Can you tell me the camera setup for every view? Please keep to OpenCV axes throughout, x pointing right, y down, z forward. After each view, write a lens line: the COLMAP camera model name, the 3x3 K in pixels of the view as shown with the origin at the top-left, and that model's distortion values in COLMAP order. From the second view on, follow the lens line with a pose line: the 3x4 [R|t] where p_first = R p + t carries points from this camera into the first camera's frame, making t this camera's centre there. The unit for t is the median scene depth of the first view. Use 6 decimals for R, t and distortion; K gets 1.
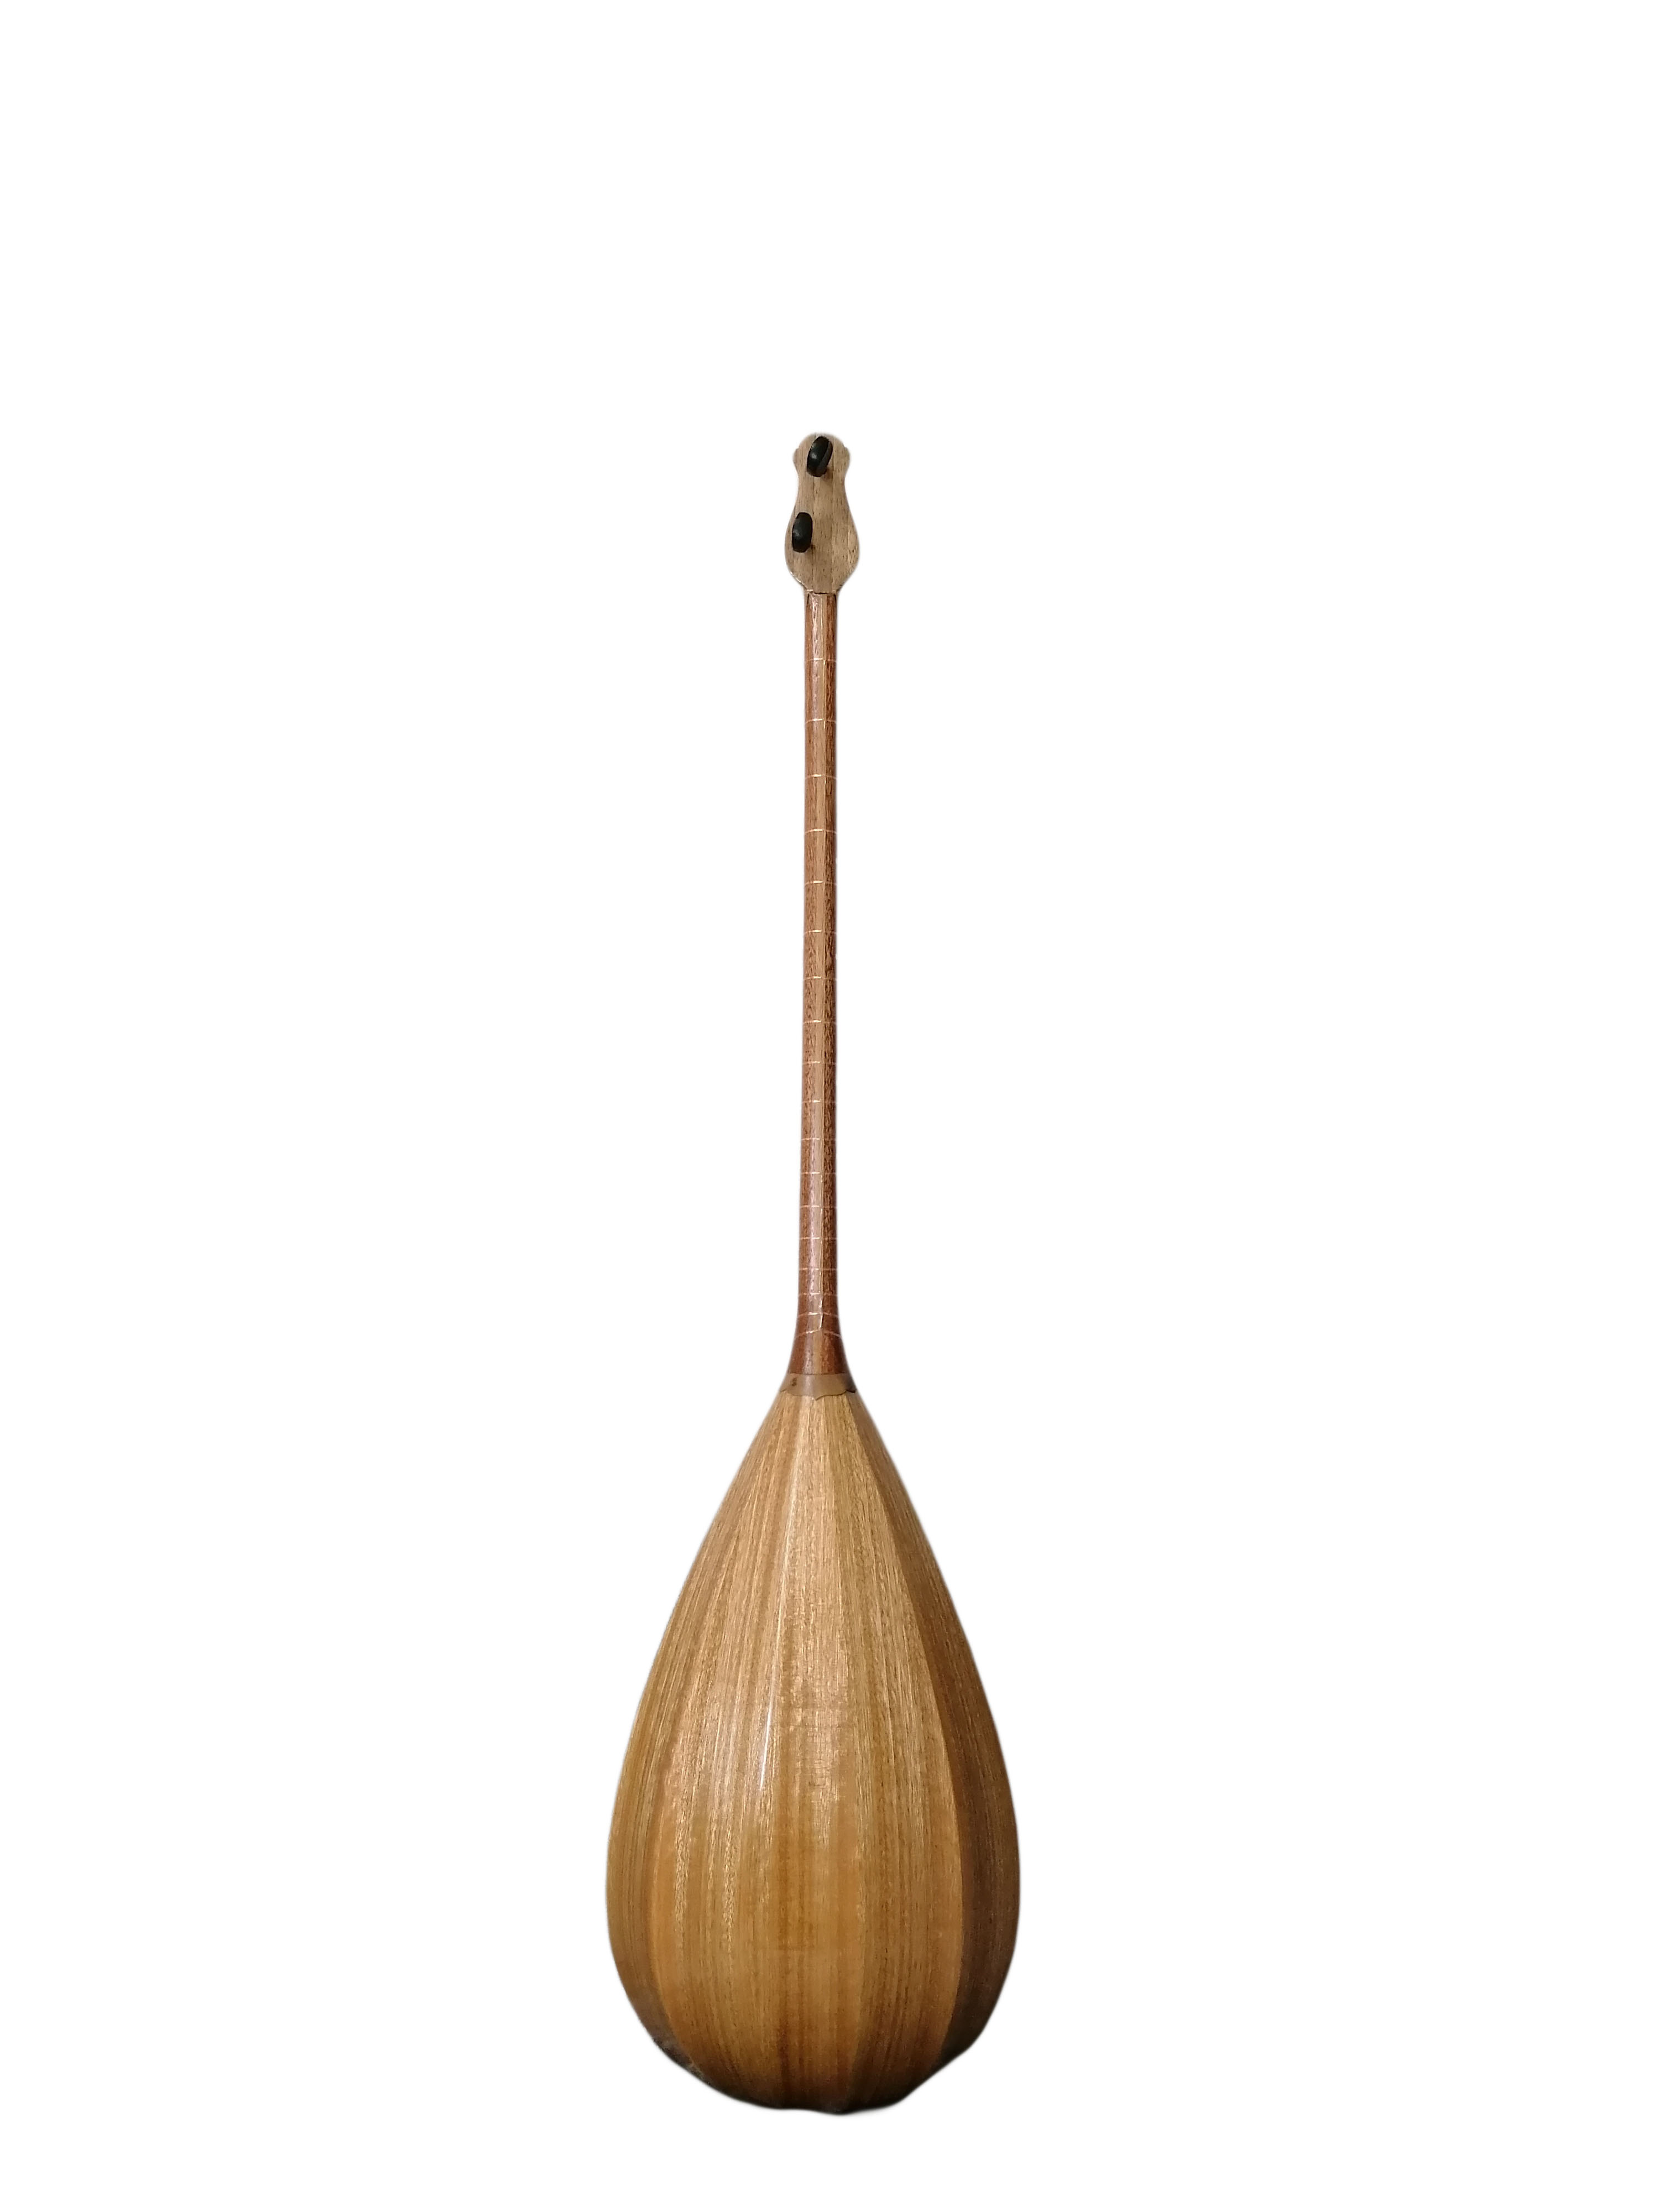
lens RADIAL K [[1798.1, 0, 824.9], [0, 1798.1, 1060.0], [0, 0, 1]] dist [0.090346, -0.164129]
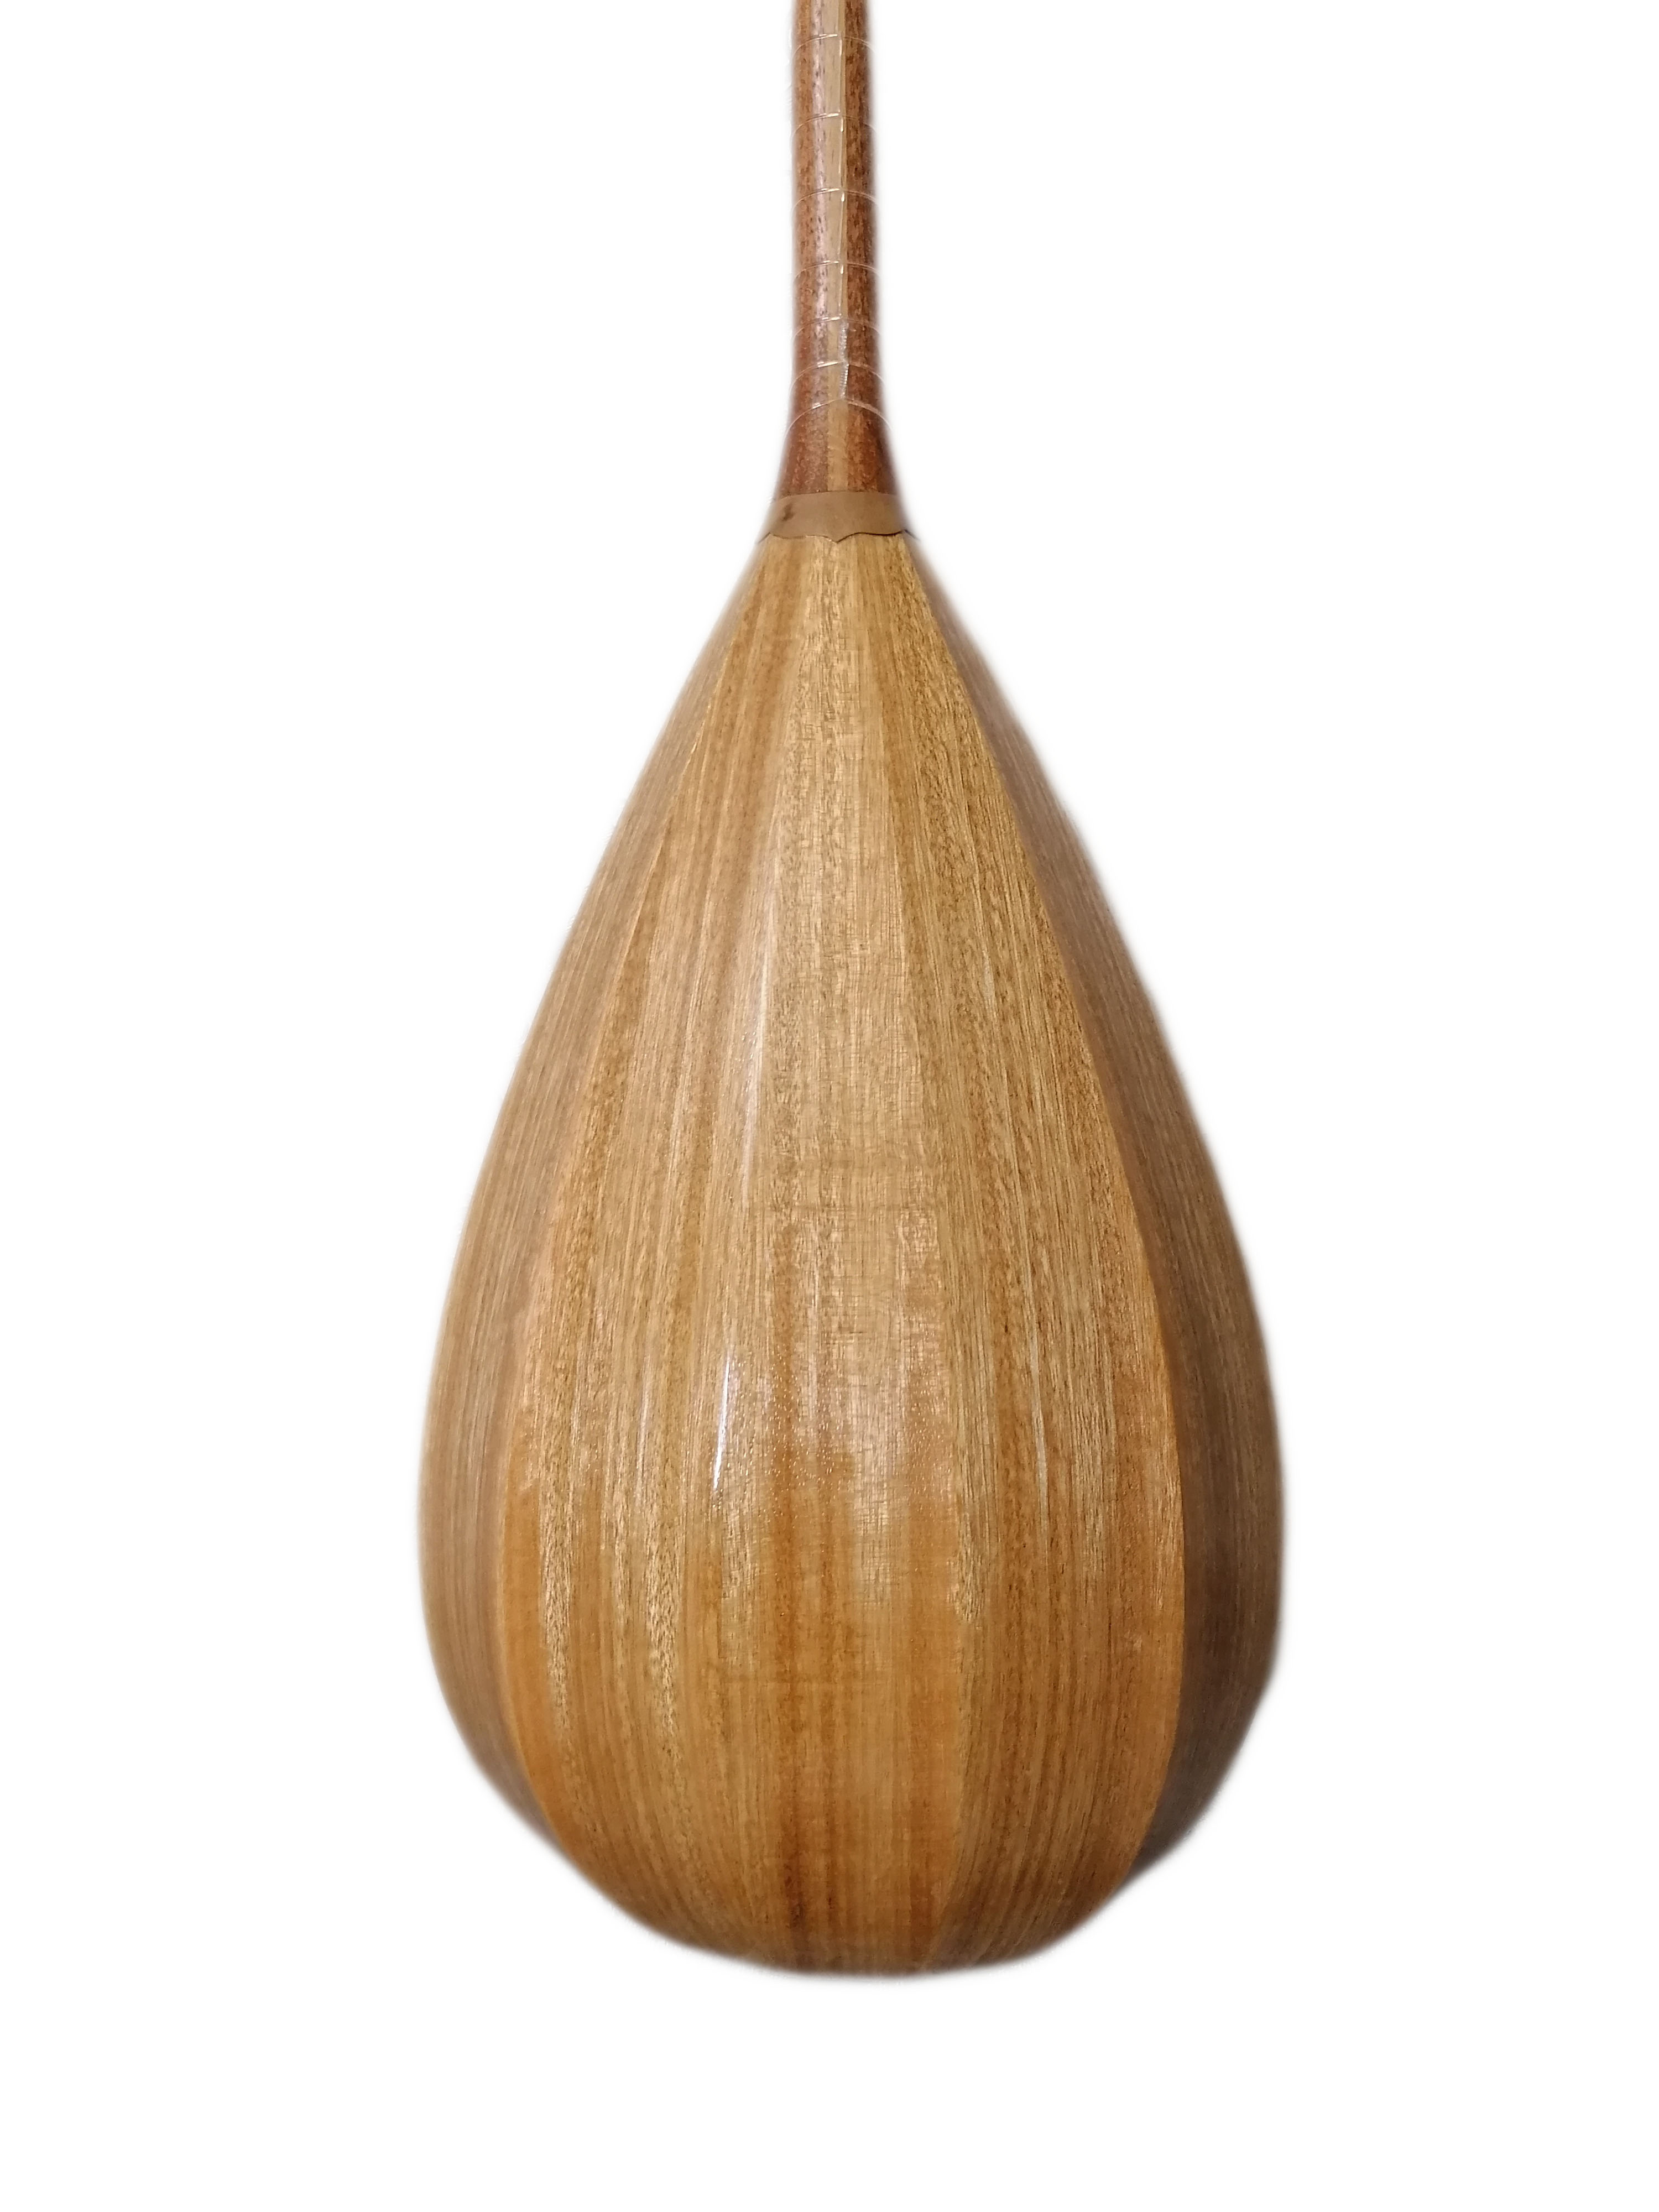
lens RADIAL K [[1942.6, 0, 818.0], [0, 1942.6, 1135.1], [0, 0, 1]] dist [0.098485, -0.218250]
pose [[0.999828, -0.016907, -0.007628, -0.009094], [0.018206, 0.973175, 0.229344, 0.238354], [0.003546, -0.229443, 0.973316, 0.539661]]
